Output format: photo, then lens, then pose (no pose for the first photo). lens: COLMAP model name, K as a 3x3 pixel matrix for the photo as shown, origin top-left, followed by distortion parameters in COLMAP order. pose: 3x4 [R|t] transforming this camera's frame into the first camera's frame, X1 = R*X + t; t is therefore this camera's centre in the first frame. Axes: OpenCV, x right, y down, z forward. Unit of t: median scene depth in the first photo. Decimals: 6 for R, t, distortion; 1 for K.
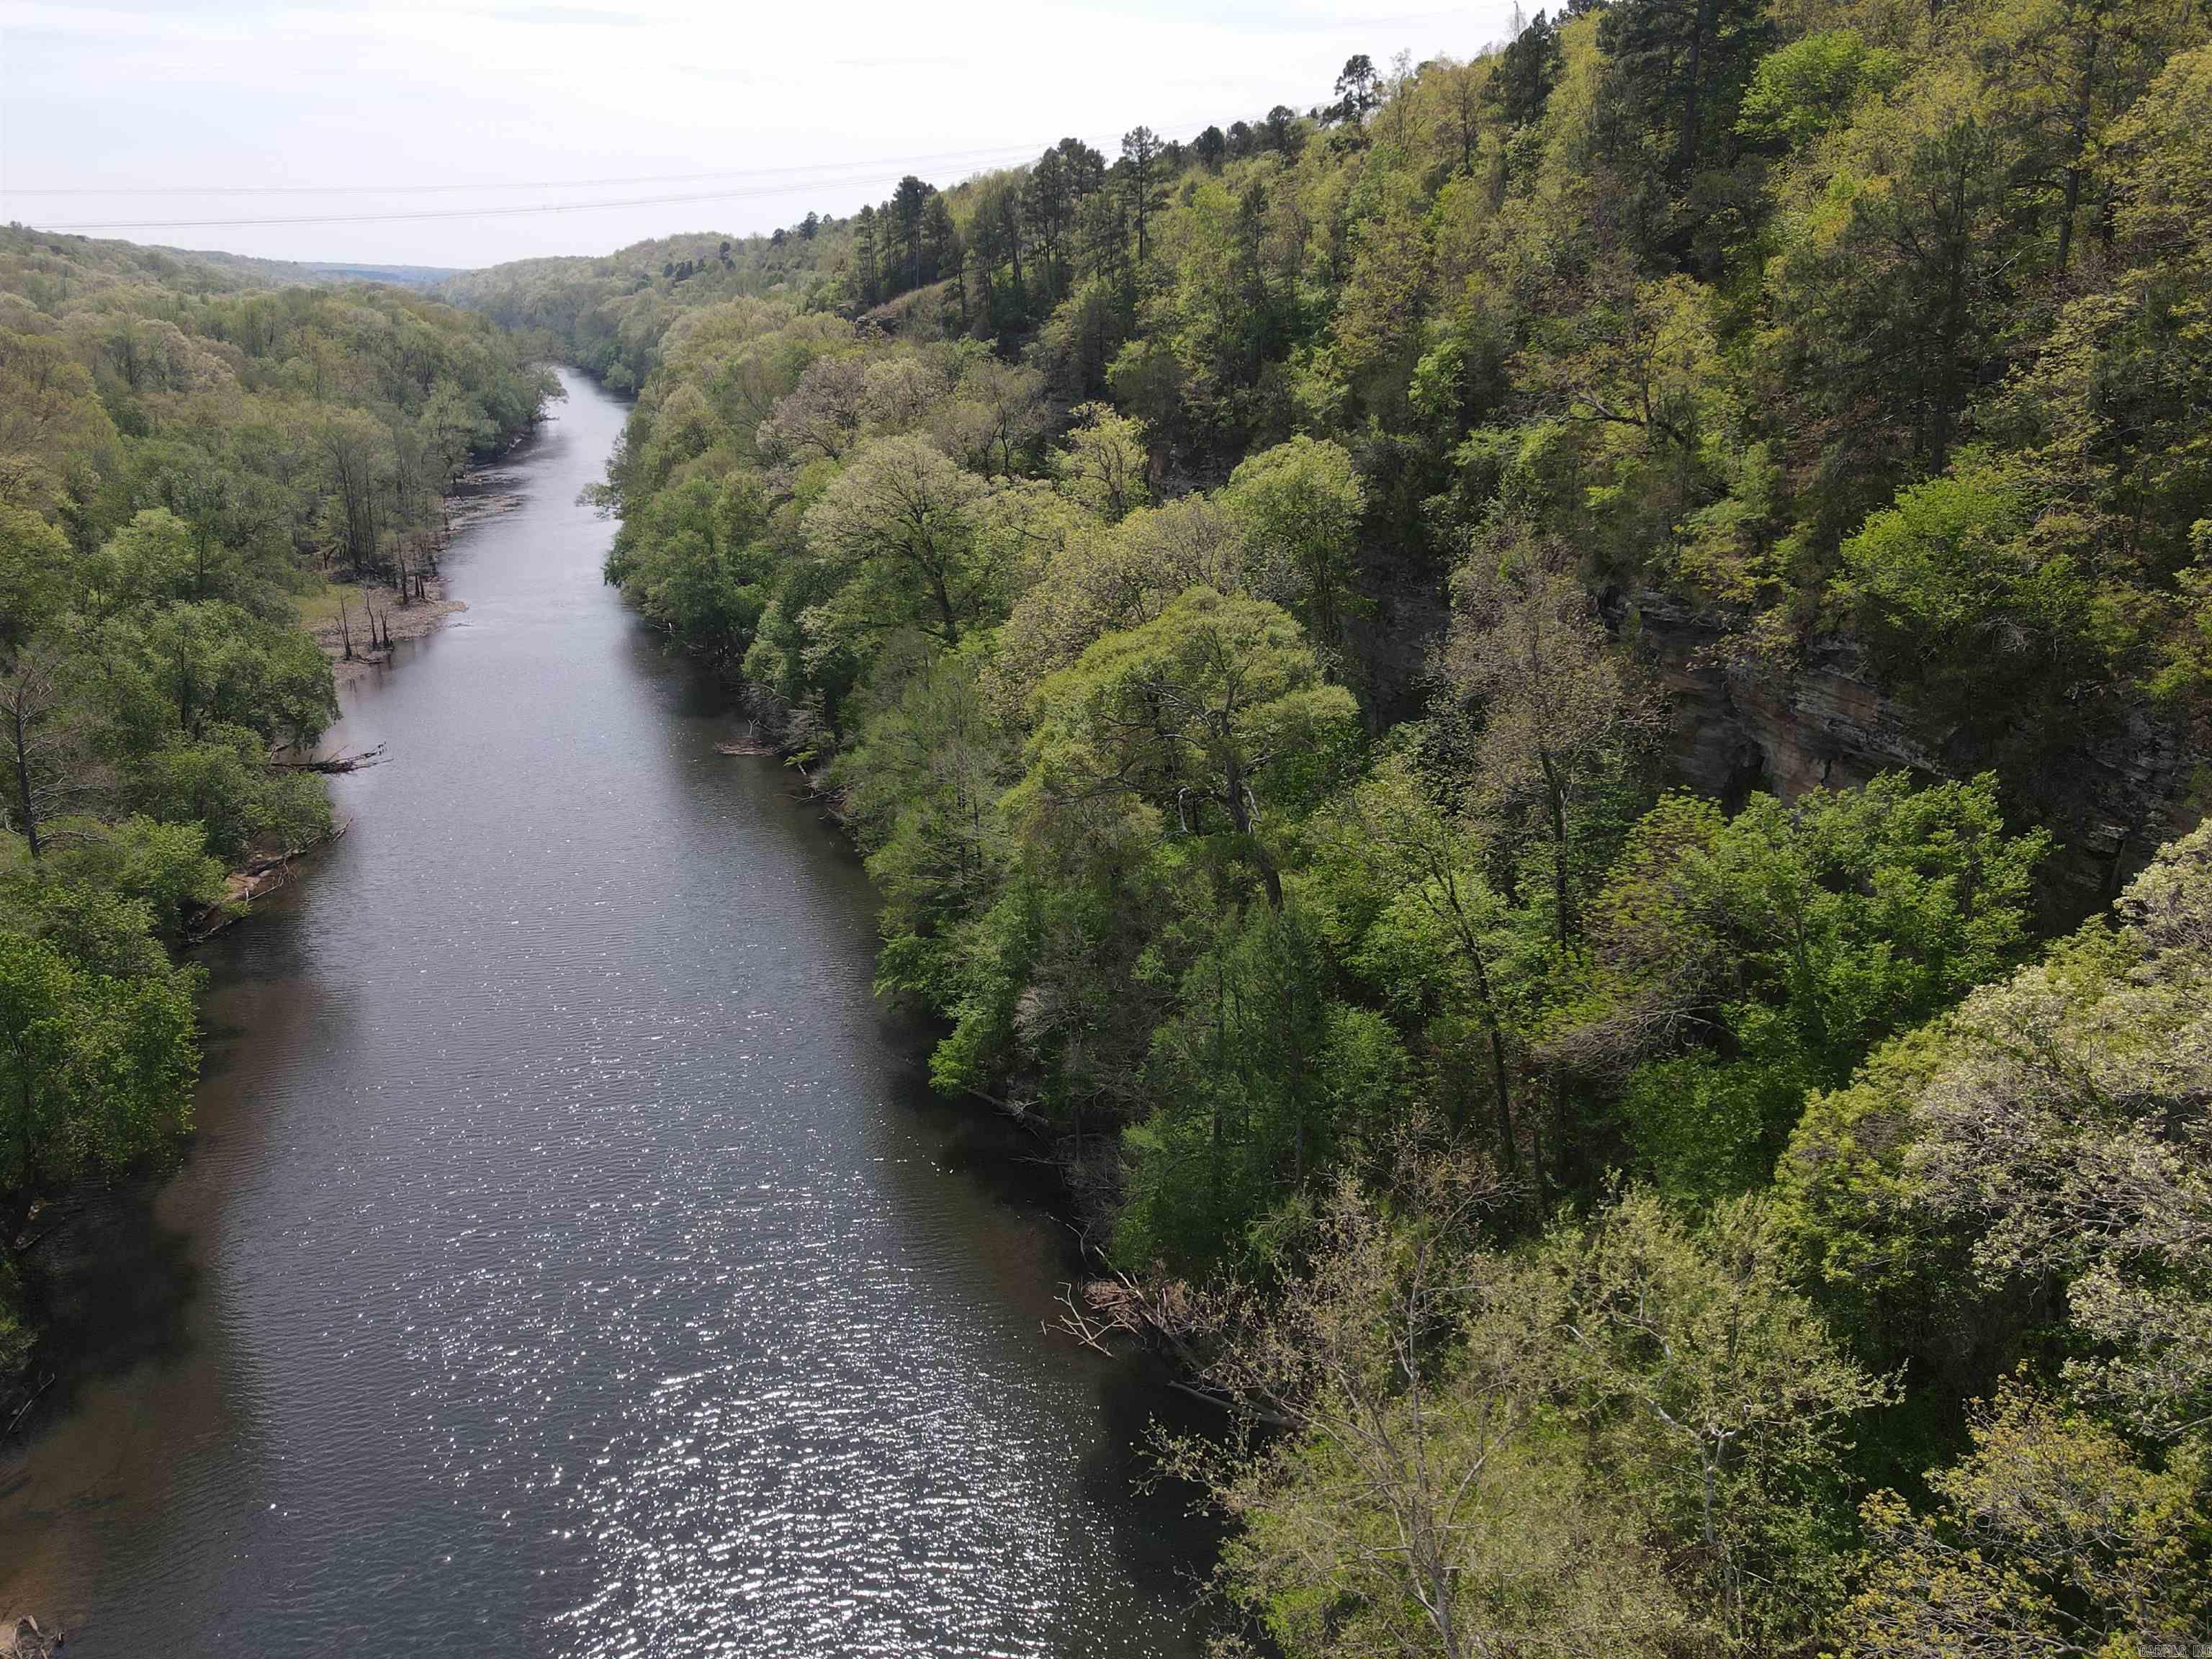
lens RADIAL K [[1656.6, 0, 1110.8], [0, 1656.6, 814.5], [0, 0, 1]] dist [0.021868, 0.005436]
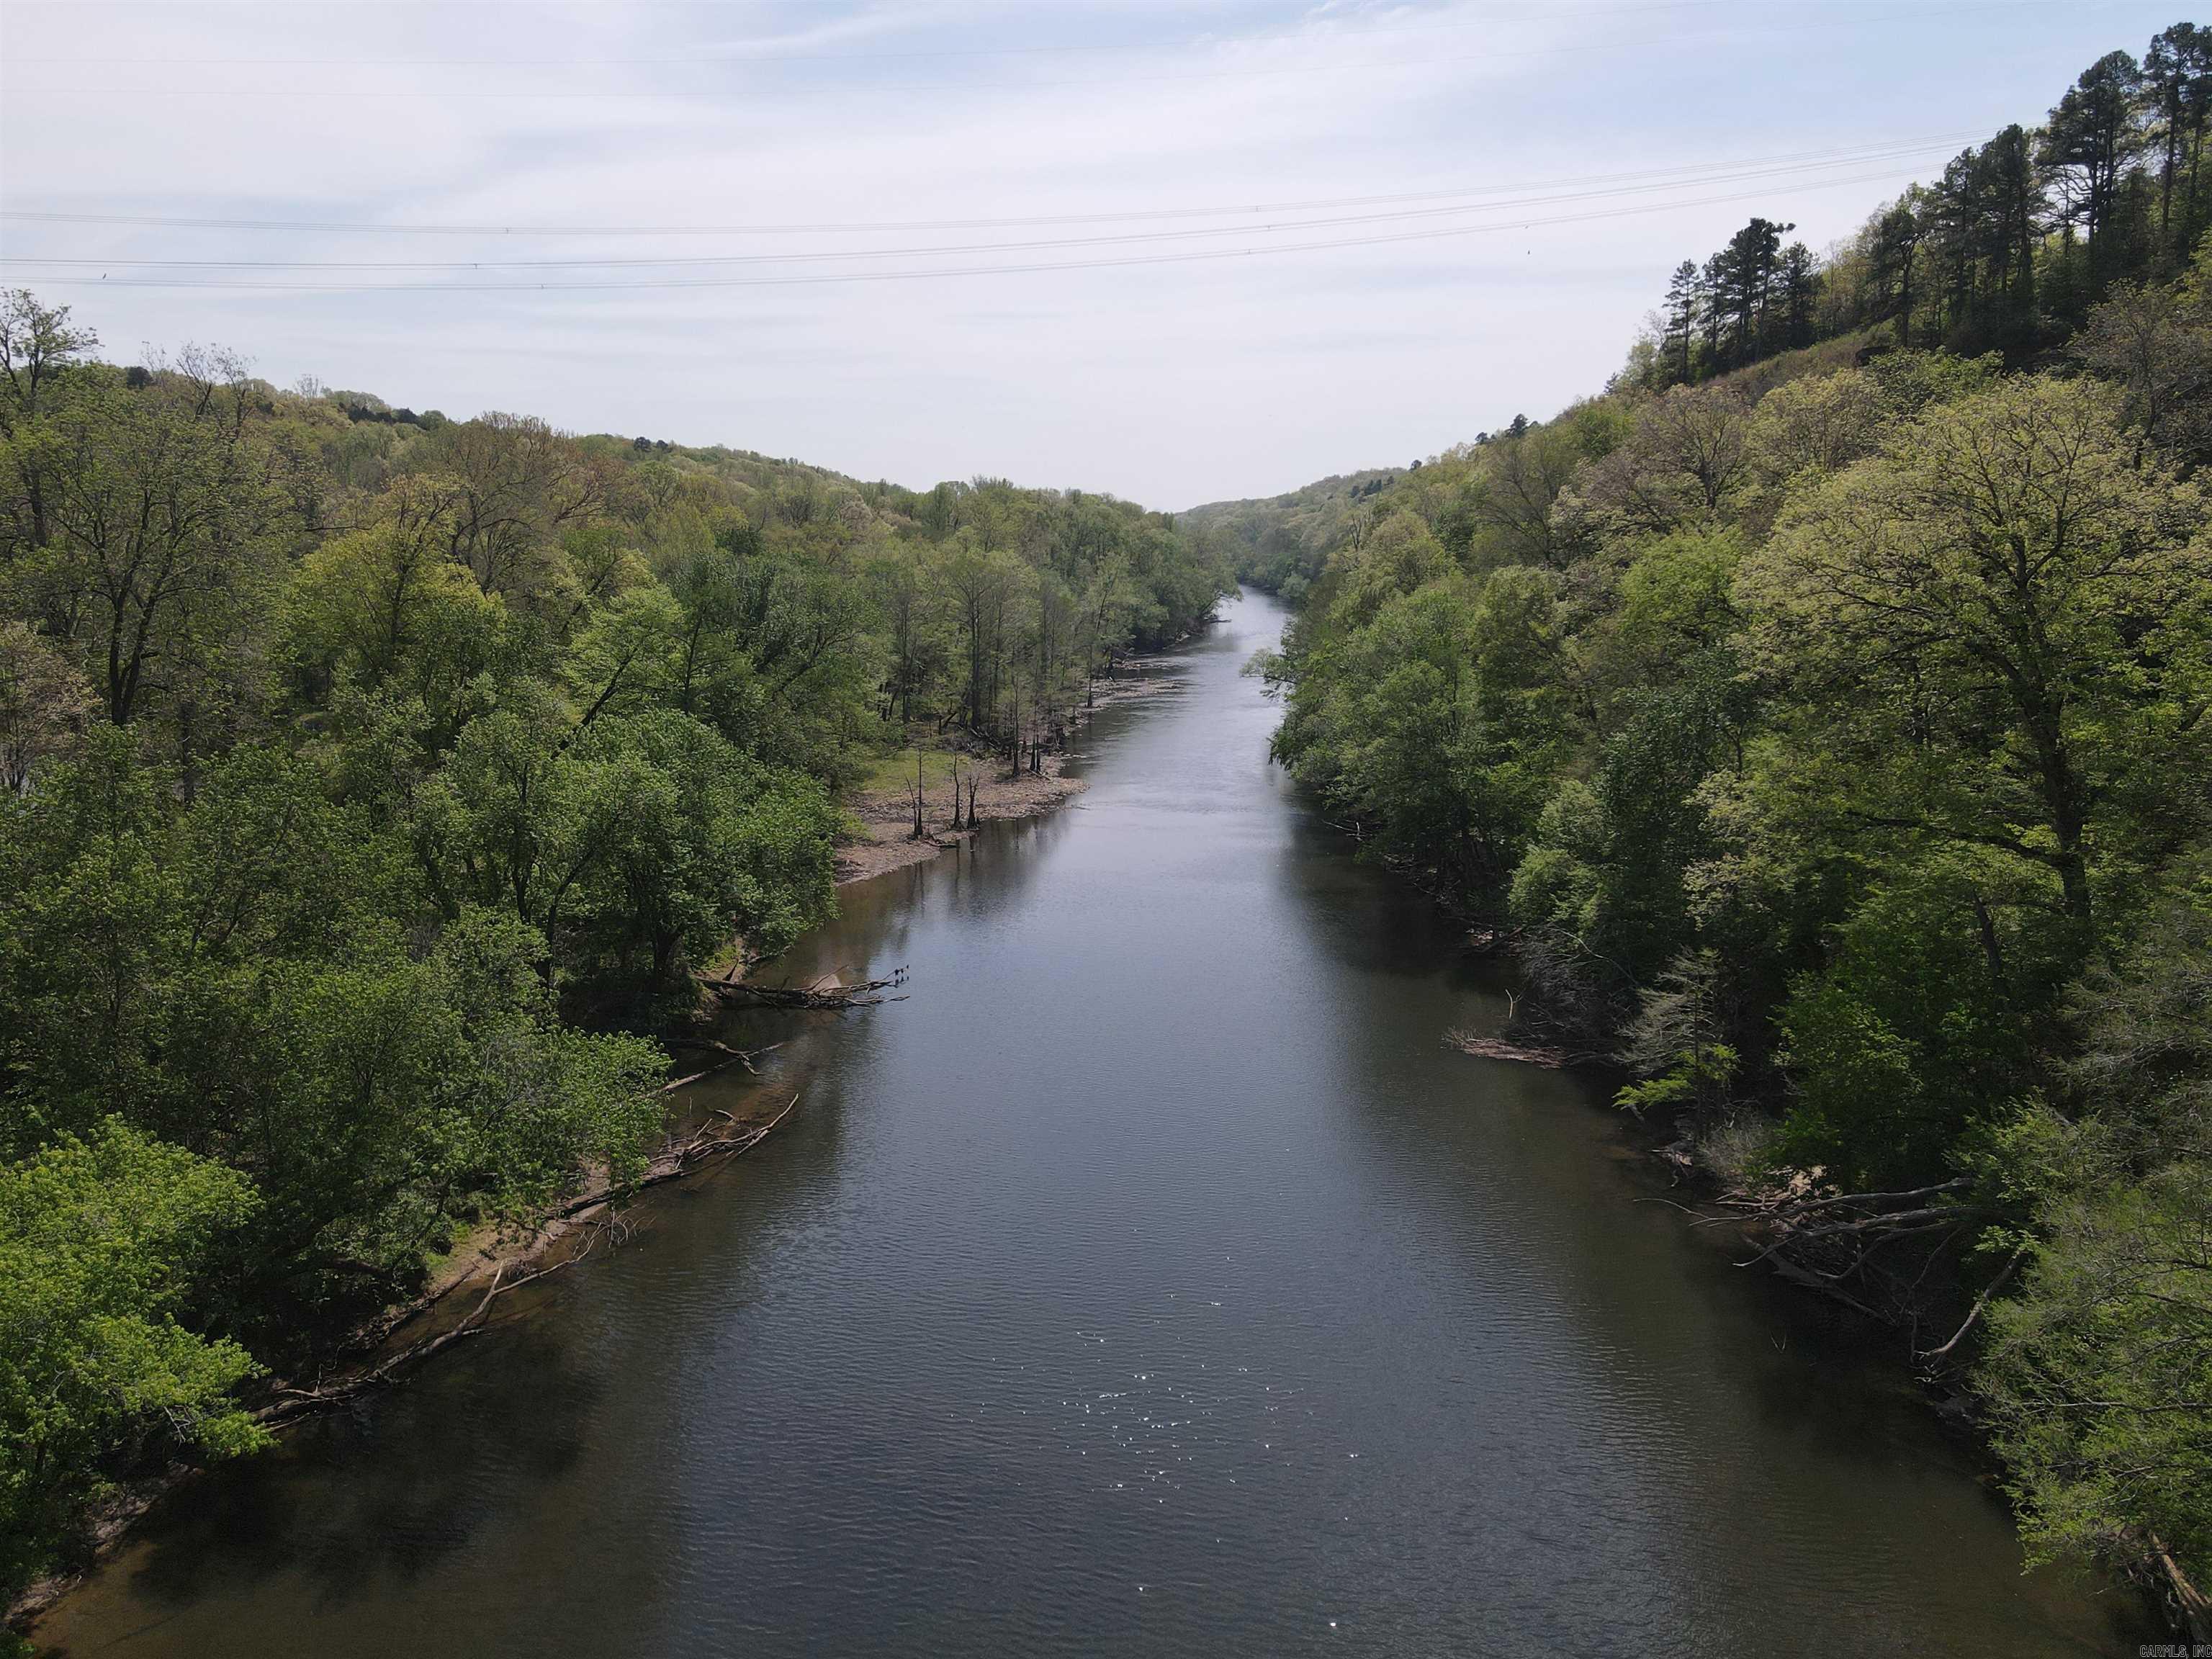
lens RADIAL K [[1656.6, 0, 1106.3], [0, 1656.6, 825.6], [0, 0, 1]] dist [0.021868, 0.005436]
pose [[0.925921, 0.068919, -0.371378, -0.098881], [-0.119513, 0.986154, -0.114964, -0.022528], [0.358312, 0.150832, 0.921337, 0.310477]]
